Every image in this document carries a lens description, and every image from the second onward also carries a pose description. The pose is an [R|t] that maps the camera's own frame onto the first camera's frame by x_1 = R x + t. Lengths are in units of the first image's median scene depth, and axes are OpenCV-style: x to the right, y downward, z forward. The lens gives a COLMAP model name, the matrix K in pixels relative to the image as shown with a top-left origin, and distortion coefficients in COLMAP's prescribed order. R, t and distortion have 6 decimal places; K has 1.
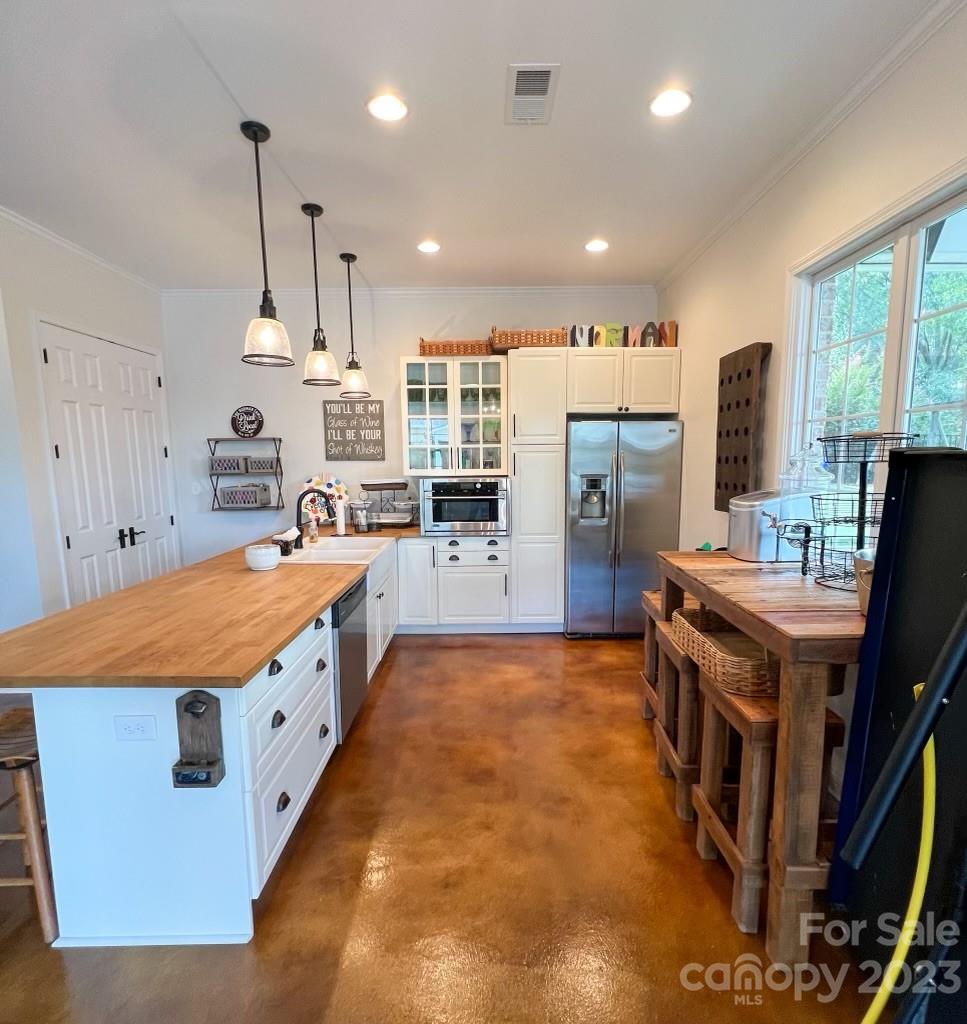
lens RADIAL K [[461.0, 0, 486.0], [0, 461.0, 515.2], [0, 0, 1]] dist [-0.000412, -0.000126]
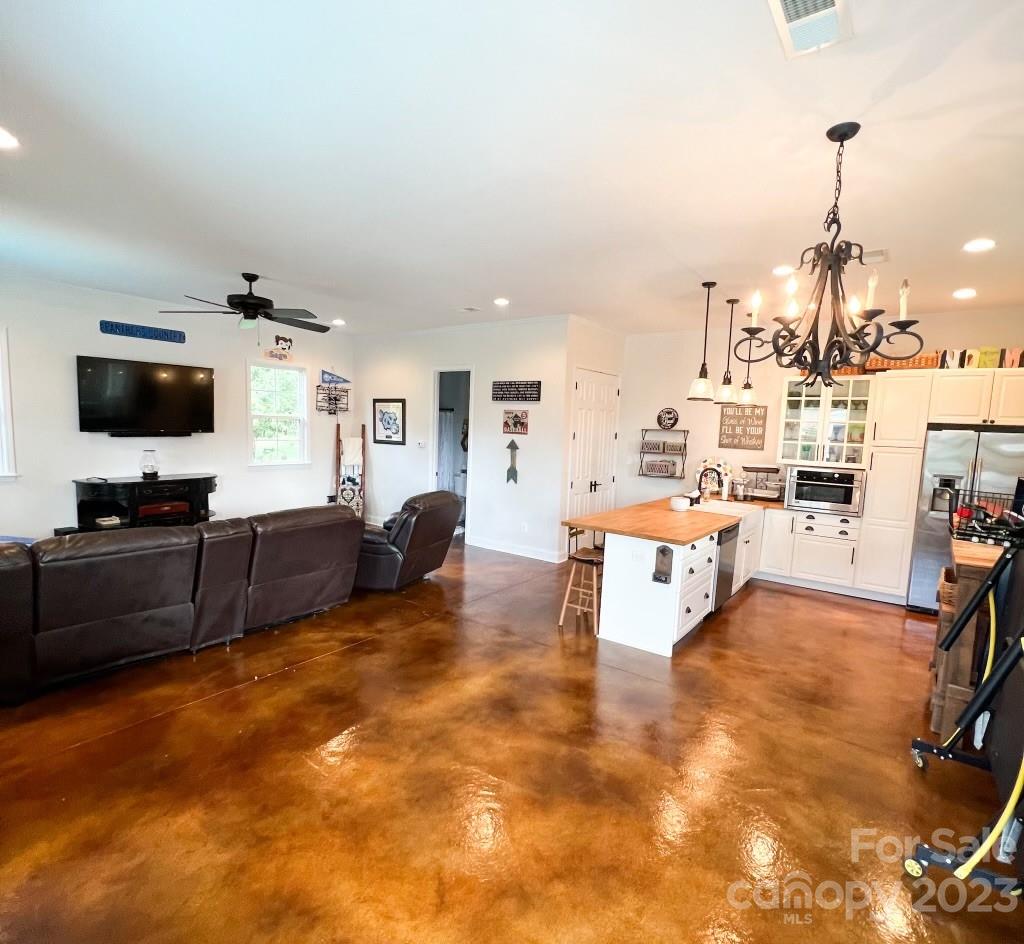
lens RADIAL K [[537.7, 0, 512.7], [0, 537.7, 482.7], [0, 0, 1]] dist [0.000792, 0.000904]
pose [[0.784211, 0.102254, -0.612011, 0.193546], [-0.116177, 0.993082, 0.017058, 0.035725], [0.609521, 0.057724, 0.790665, -0.743809]]
